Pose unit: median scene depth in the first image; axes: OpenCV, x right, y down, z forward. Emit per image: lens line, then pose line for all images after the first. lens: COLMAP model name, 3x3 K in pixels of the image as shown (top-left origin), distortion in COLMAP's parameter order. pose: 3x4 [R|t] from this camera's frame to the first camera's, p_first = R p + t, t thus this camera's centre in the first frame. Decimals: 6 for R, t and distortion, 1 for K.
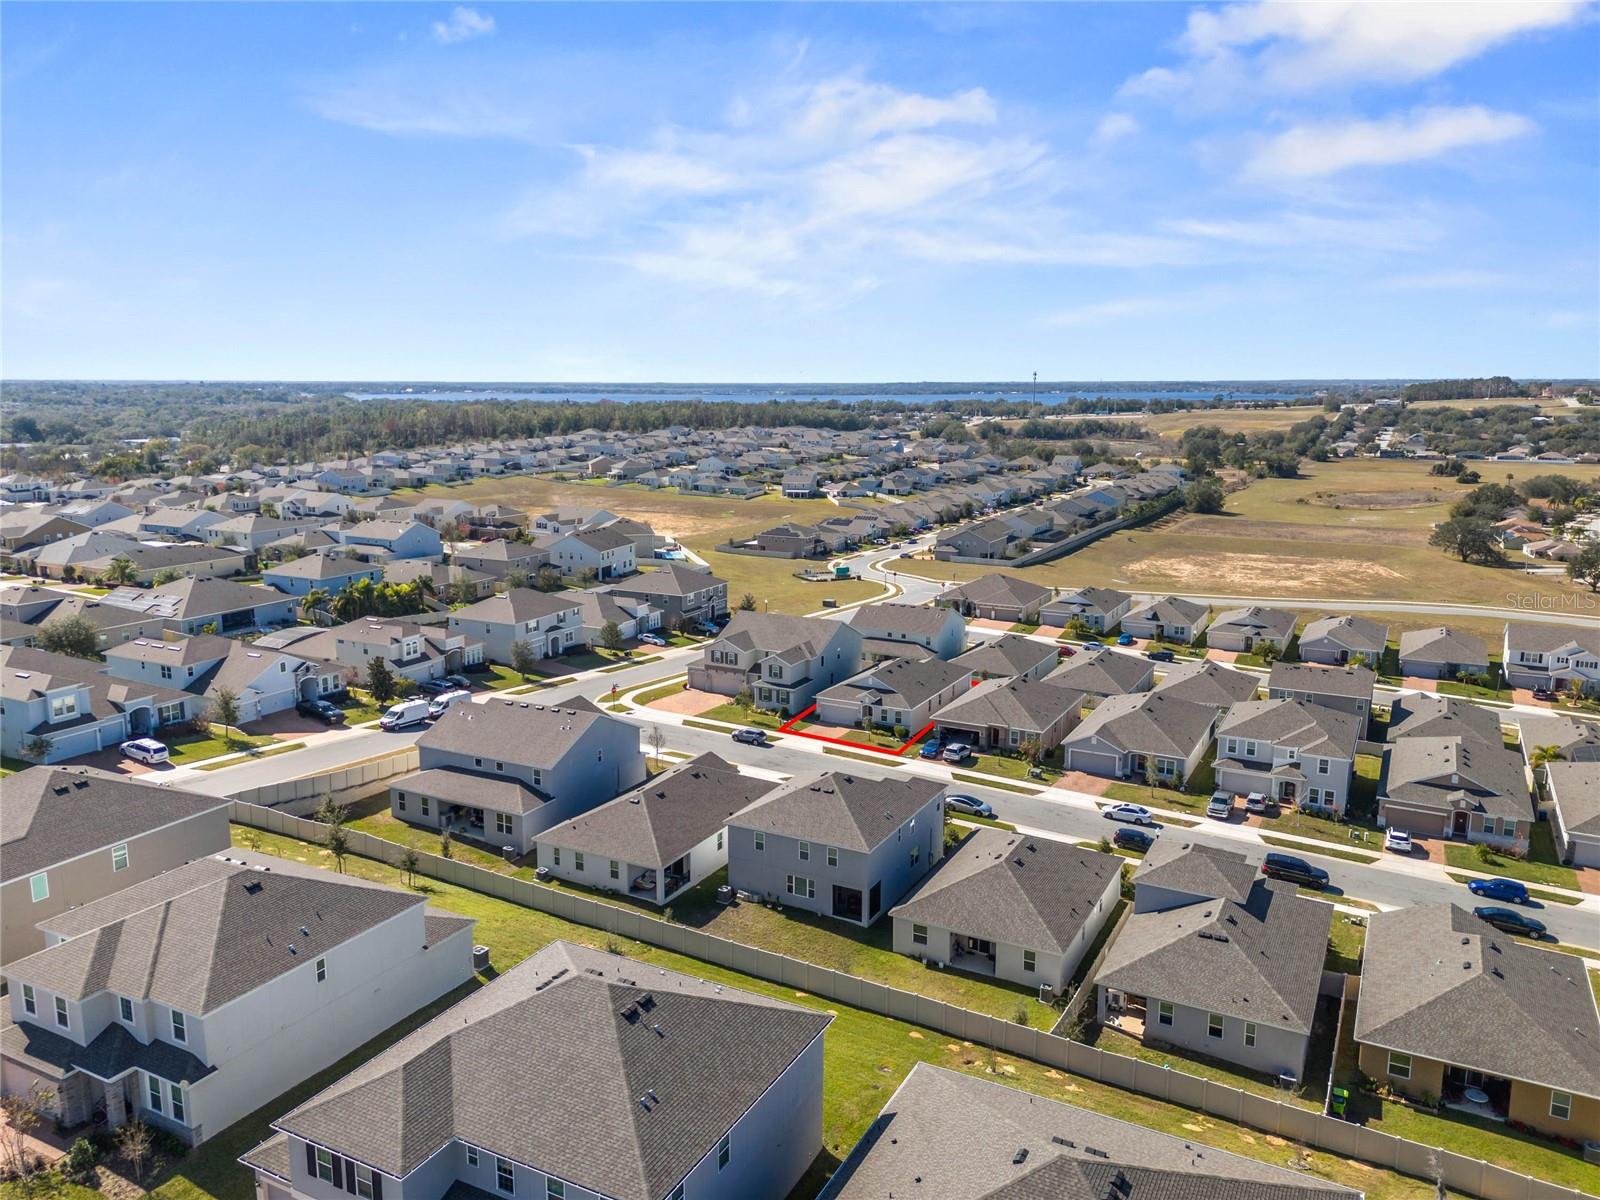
lens RADIAL K [[1170.4, 0, 800.0], [0, 1170.4, 600.0], [0, 0, 1]] dist [0.074594, -0.067590]
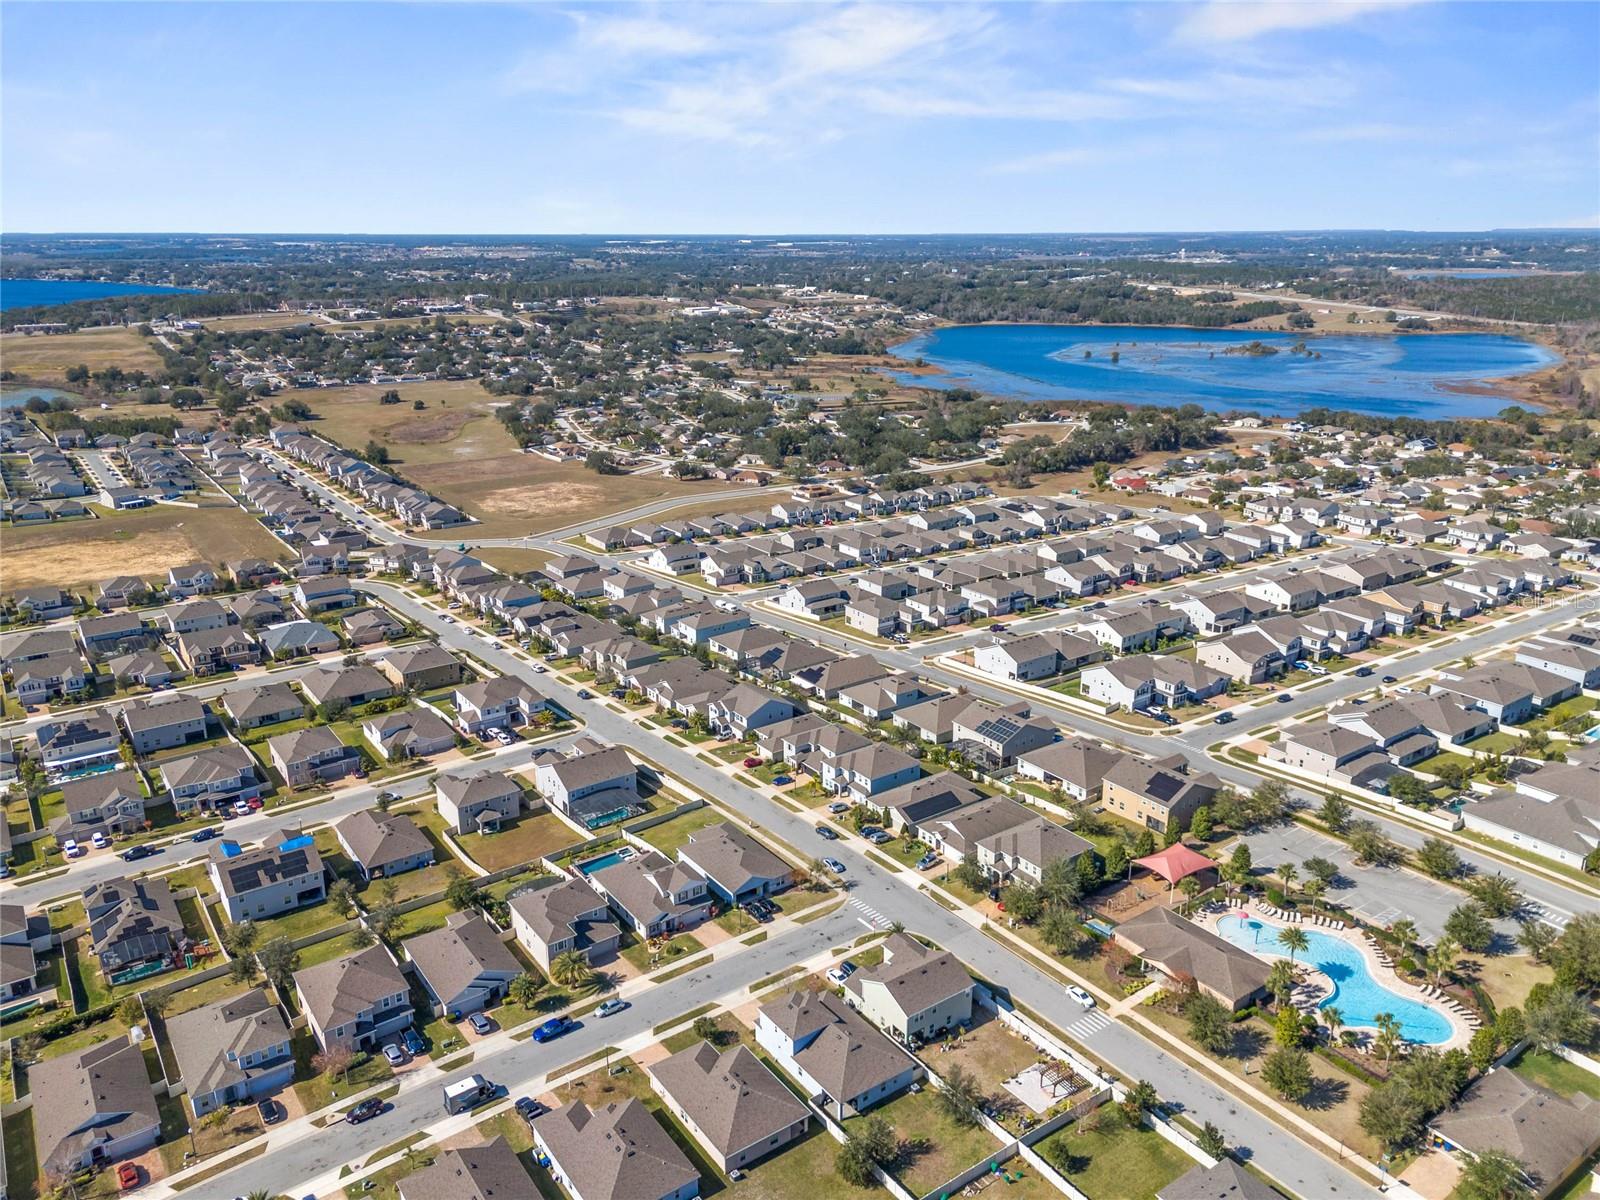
lens RADIAL K [[1170.4, 0, 800.0], [0, 1170.4, 600.0], [0, 0, 1]] dist [0.074594, -0.067590]
pose [[0.445023, -0.269454, 0.854019, -2.190244], [0.165722, 0.961966, 0.217156, -0.426686], [-0.880052, 0.044891, 0.472752, -0.457580]]
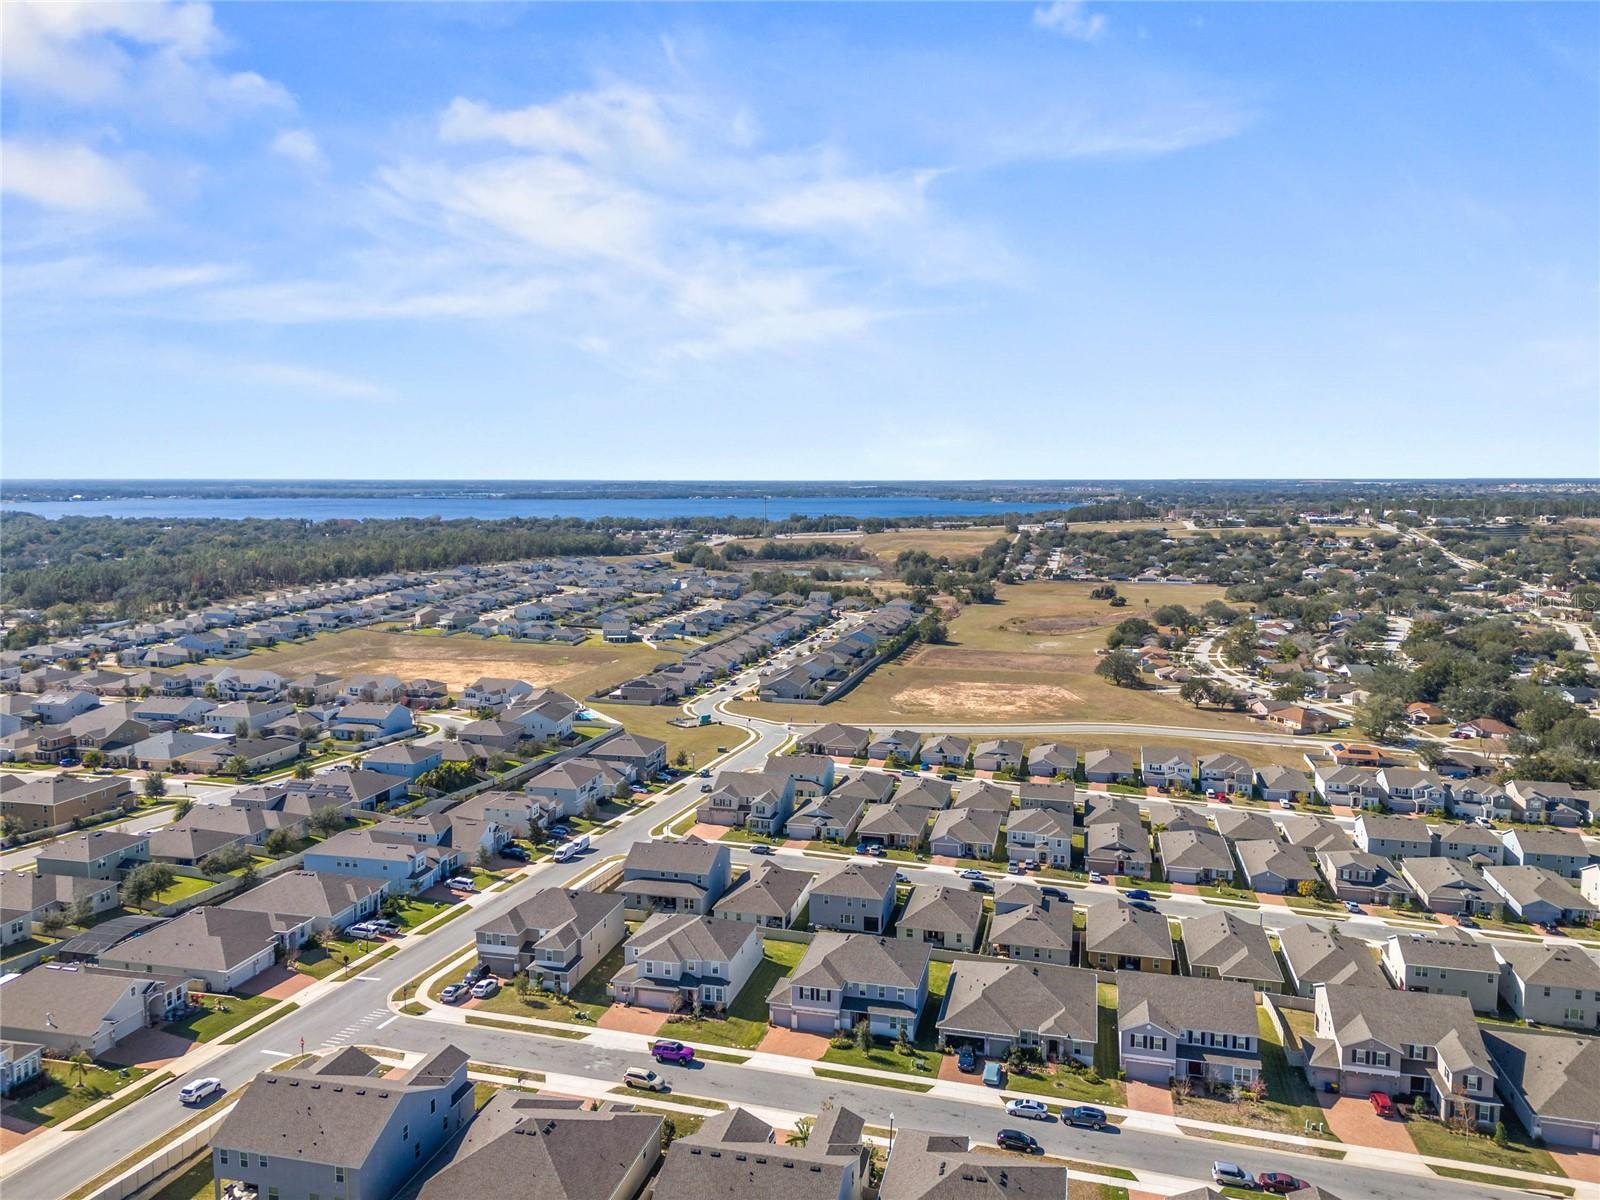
lens RADIAL K [[1166.8, 0, 800.0], [0, 1166.8, 600.0], [0, 0, 1]] dist [0.166410, -0.404418]
pose [[0.970087, -0.025232, 0.241441, -0.312914], [0.044333, 0.996271, -0.074013, -0.097091], [-0.238673, 0.082503, 0.967589, -0.593374]]
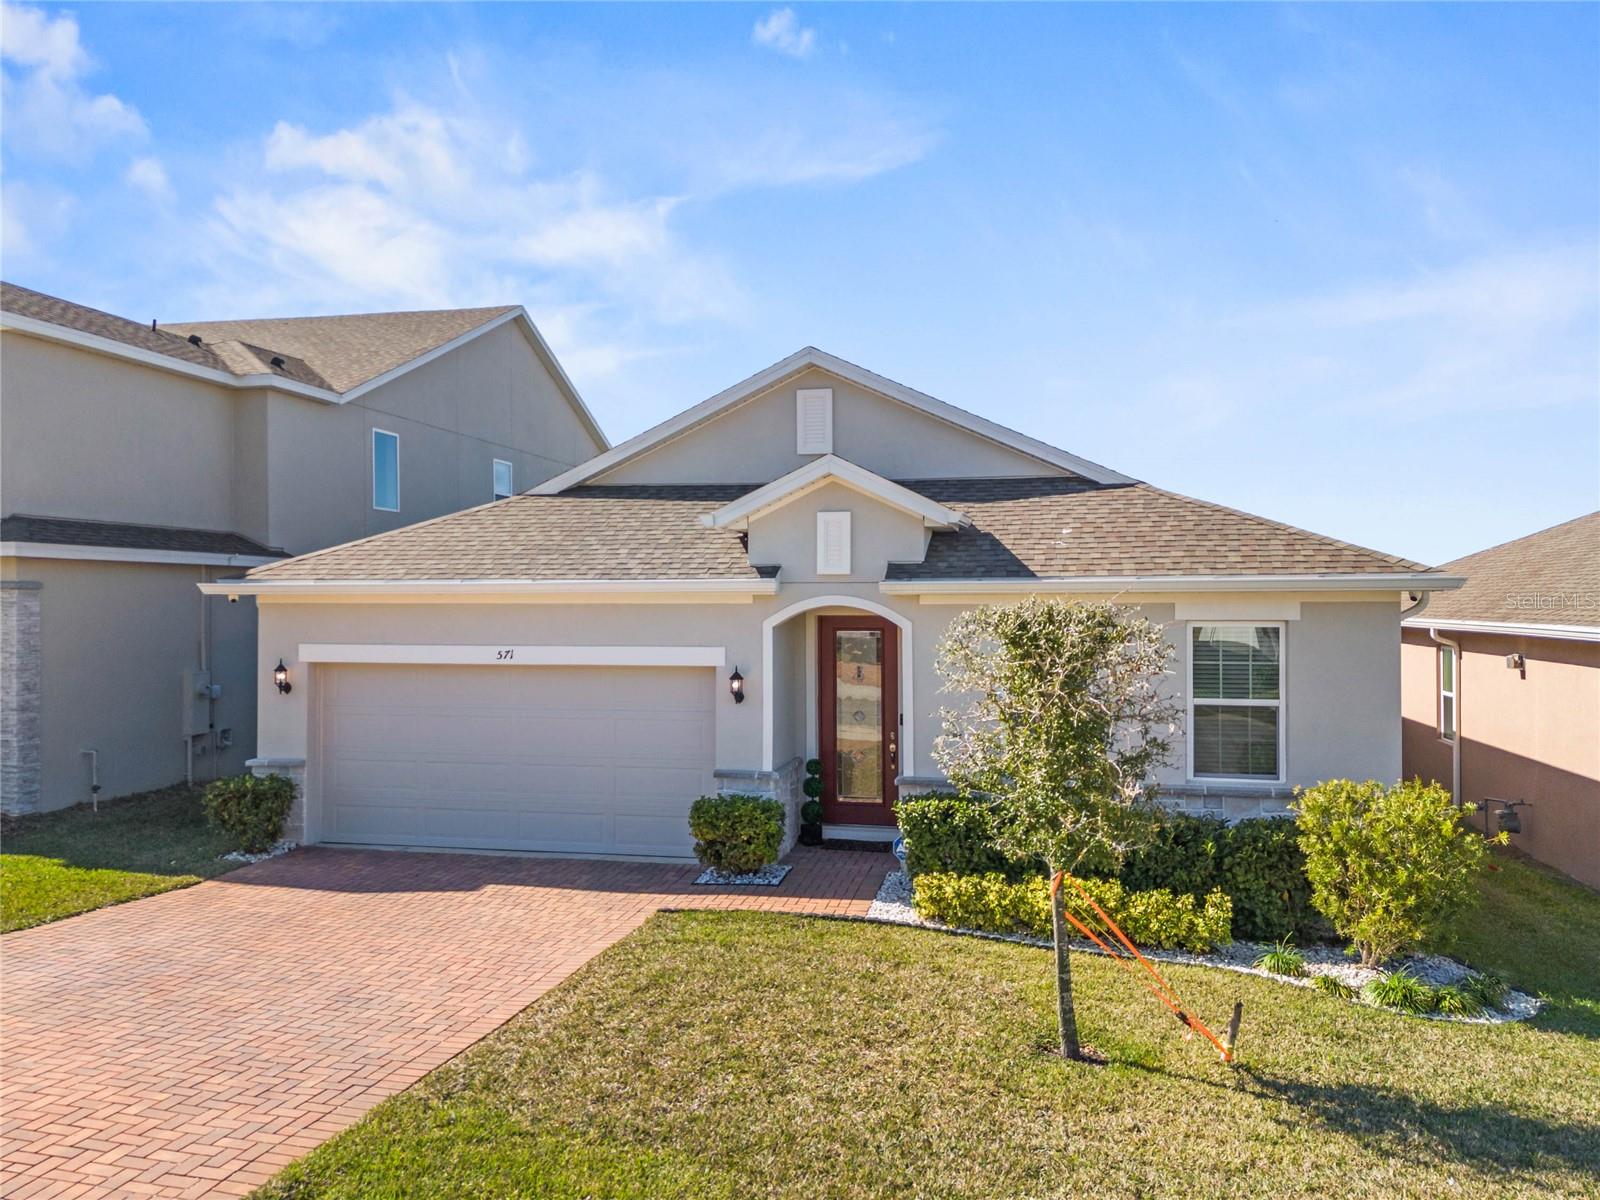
lens RADIAL K [[1170.4, 0, 800.0], [0, 1170.4, 600.0], [0, 0, 1]] dist [0.074594, -0.067590]
pose [[0.962230, -0.000864, 0.272238, 0.025136], [0.052305, 0.981952, -0.181756, 0.084970], [-0.267167, 0.189131, 0.944908, 0.739250]]
